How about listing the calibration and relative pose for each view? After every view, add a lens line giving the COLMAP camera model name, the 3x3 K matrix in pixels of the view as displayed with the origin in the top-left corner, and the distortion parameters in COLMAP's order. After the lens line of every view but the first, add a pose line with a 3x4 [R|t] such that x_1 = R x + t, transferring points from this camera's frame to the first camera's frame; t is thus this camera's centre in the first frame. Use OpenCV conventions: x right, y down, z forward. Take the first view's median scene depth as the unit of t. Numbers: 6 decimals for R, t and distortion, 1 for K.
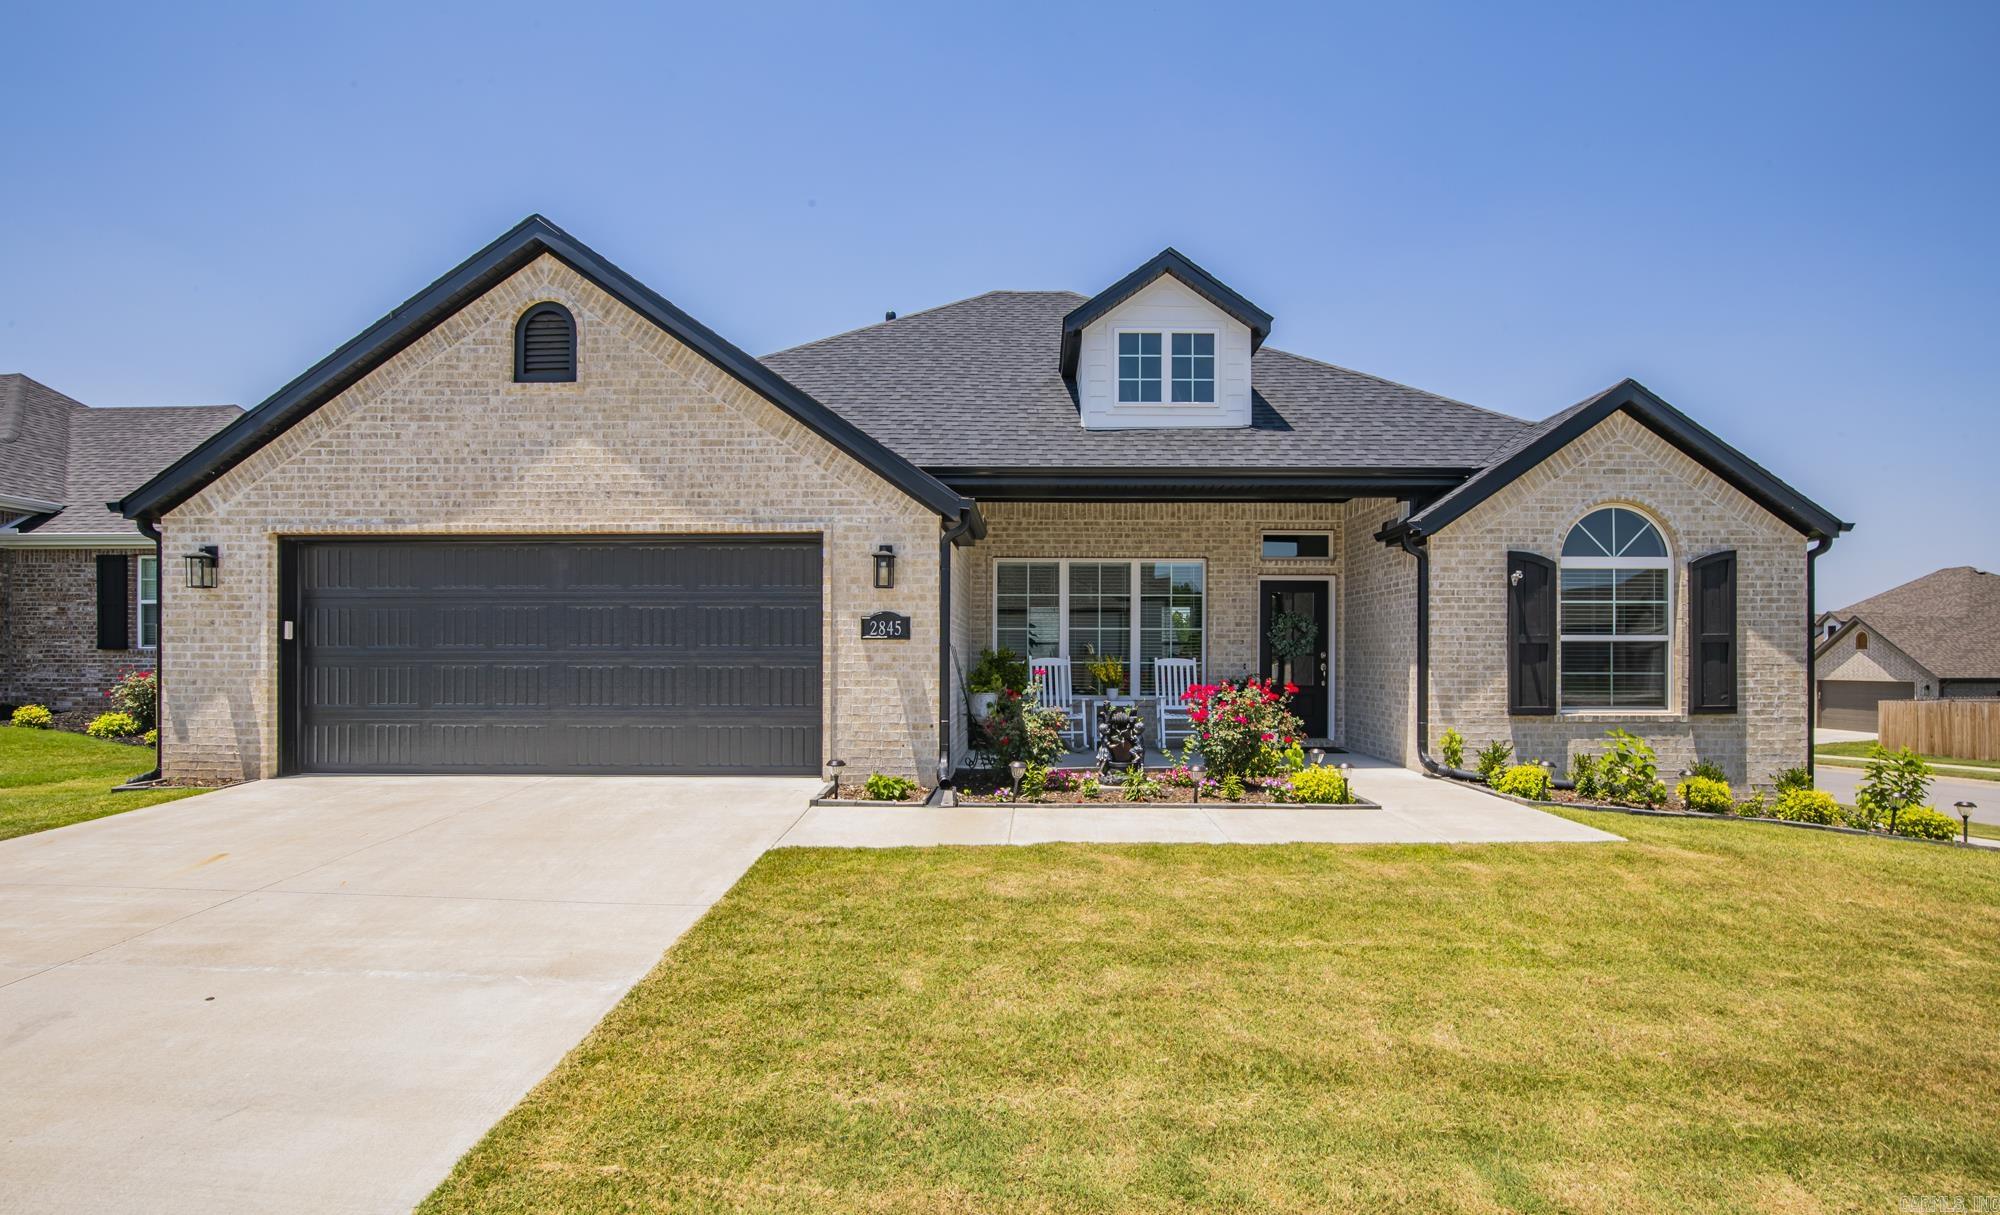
lens RADIAL K [[997.7, 0, 1003.7], [0, 997.7, 668.5], [0, 0, 1]] dist [-0.022203, -0.000286]
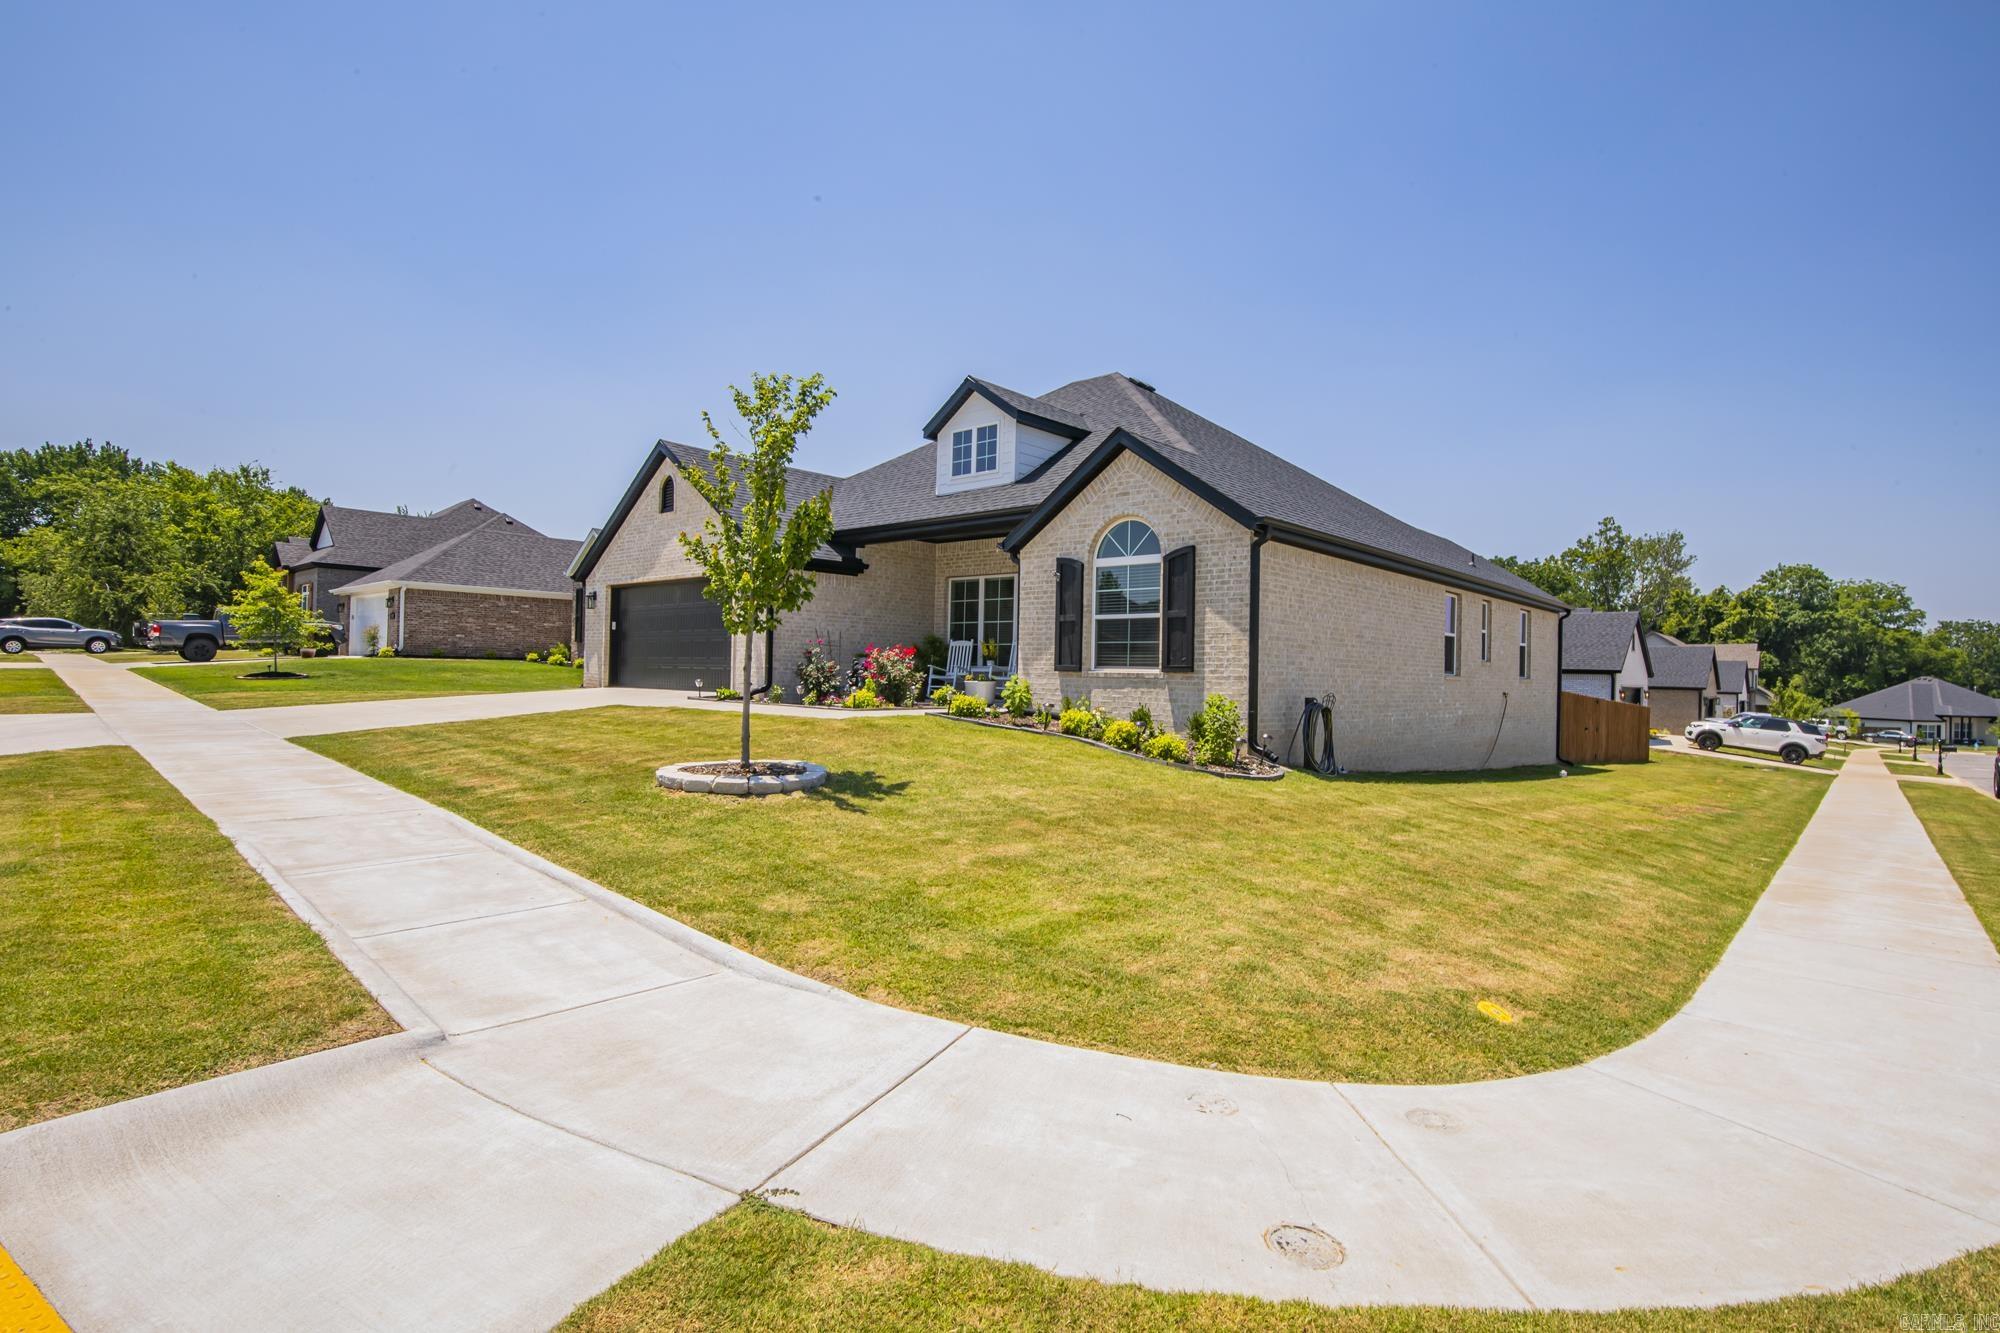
lens RADIAL K [[951.8, 0, 1000.0], [0, 951.8, 666.5], [0, 0, 1]] dist [0.000476, 0.000006]
pose [[0.751327, 0.010317, -0.659849, 1.472956], [-0.022629, 0.999693, -0.010135, 0.060573], [0.659542, 0.022547, 0.751330, -0.103660]]
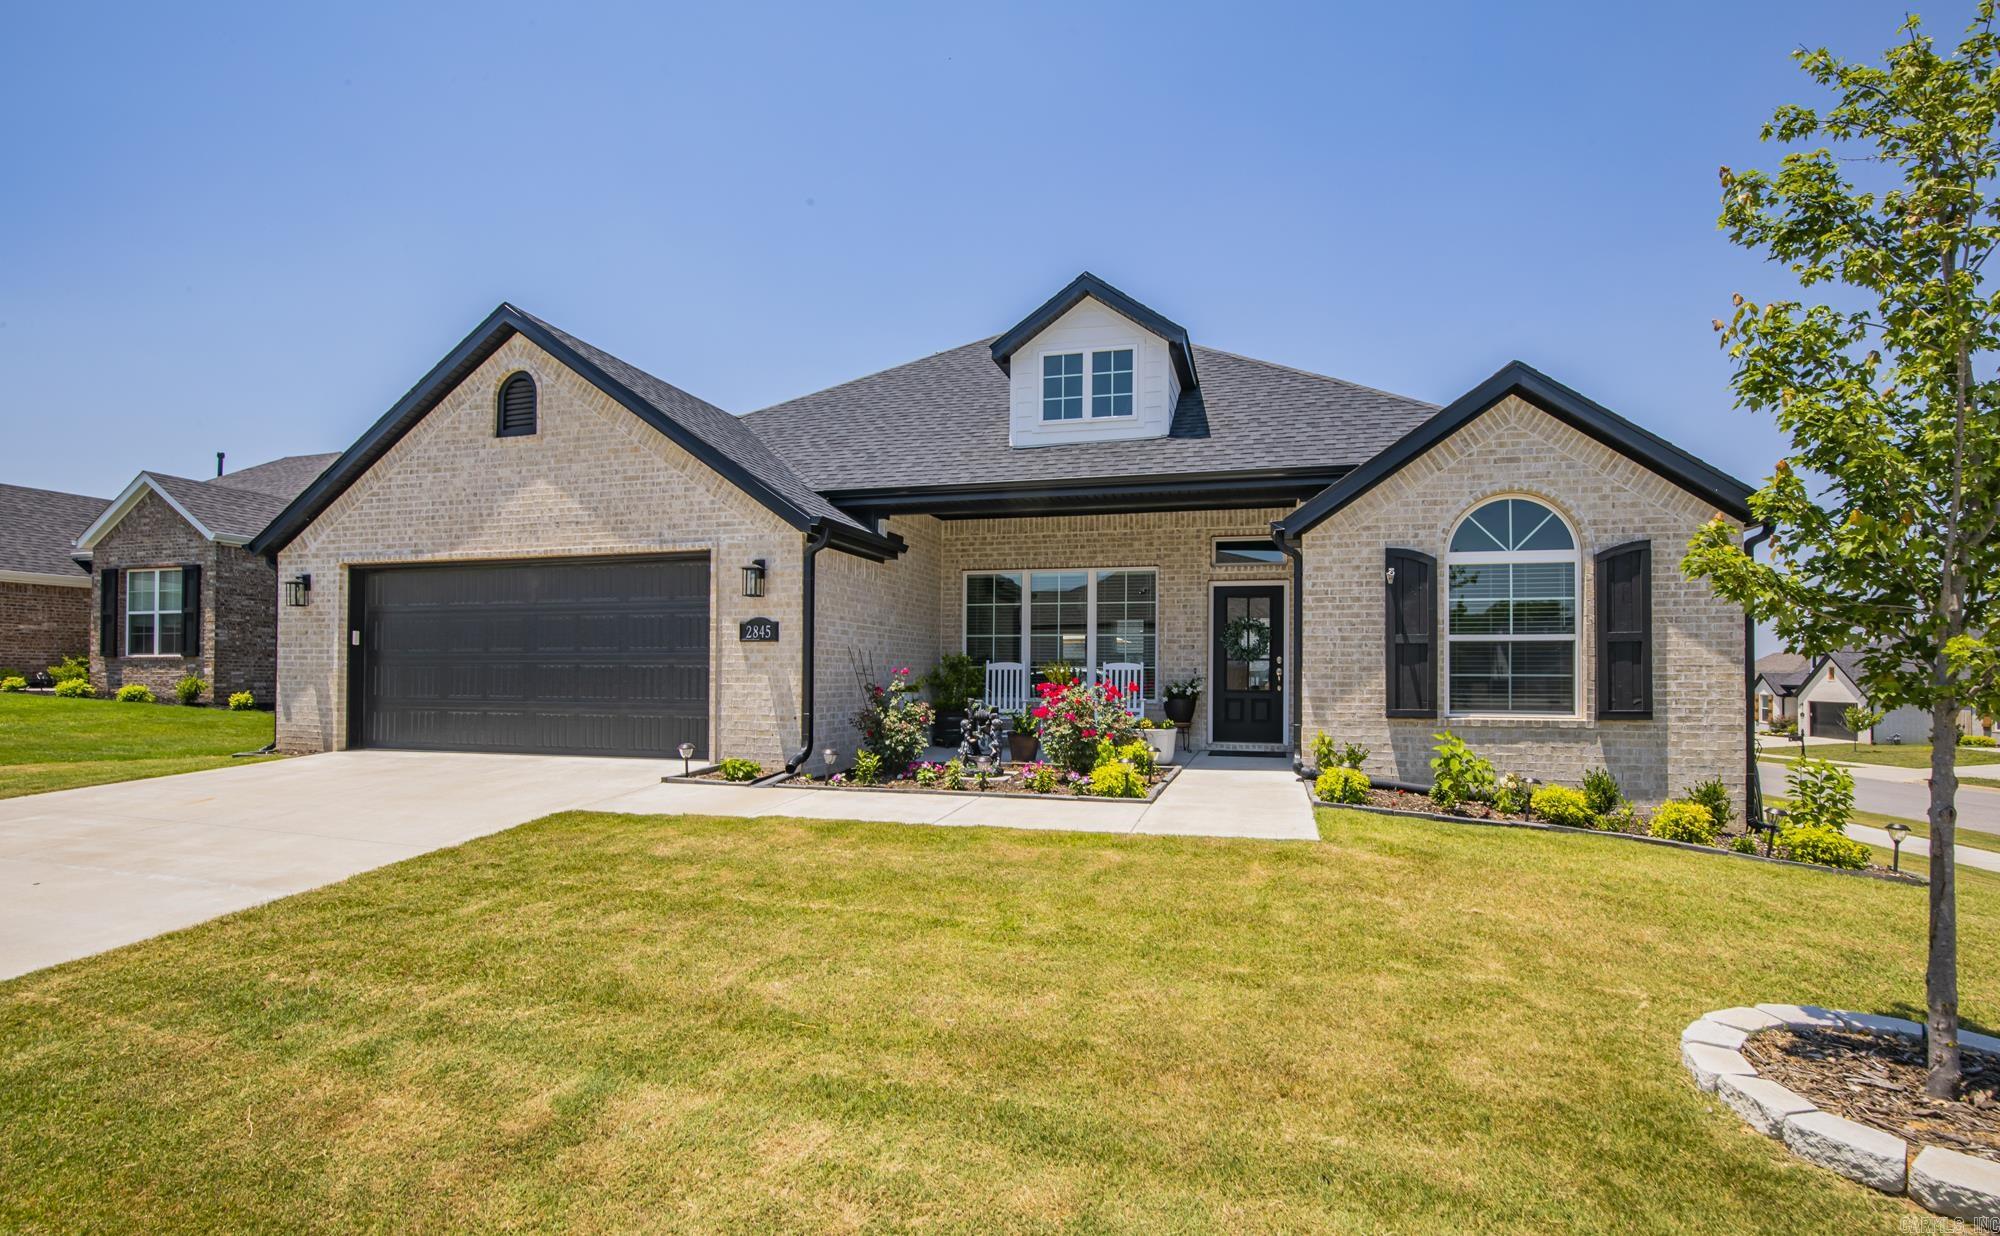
lens RADIAL K [[940.7, 0, 1001.2], [0, 940.7, 672.9], [0, 0, 1]] dist [-0.027262, 0.000461]
pose [[0.968099, 0.002361, -0.250558, 0.405599], [-0.005456, 0.999917, -0.011658, 0.017126], [0.250509, 0.012654, 0.968031, 0.026334]]
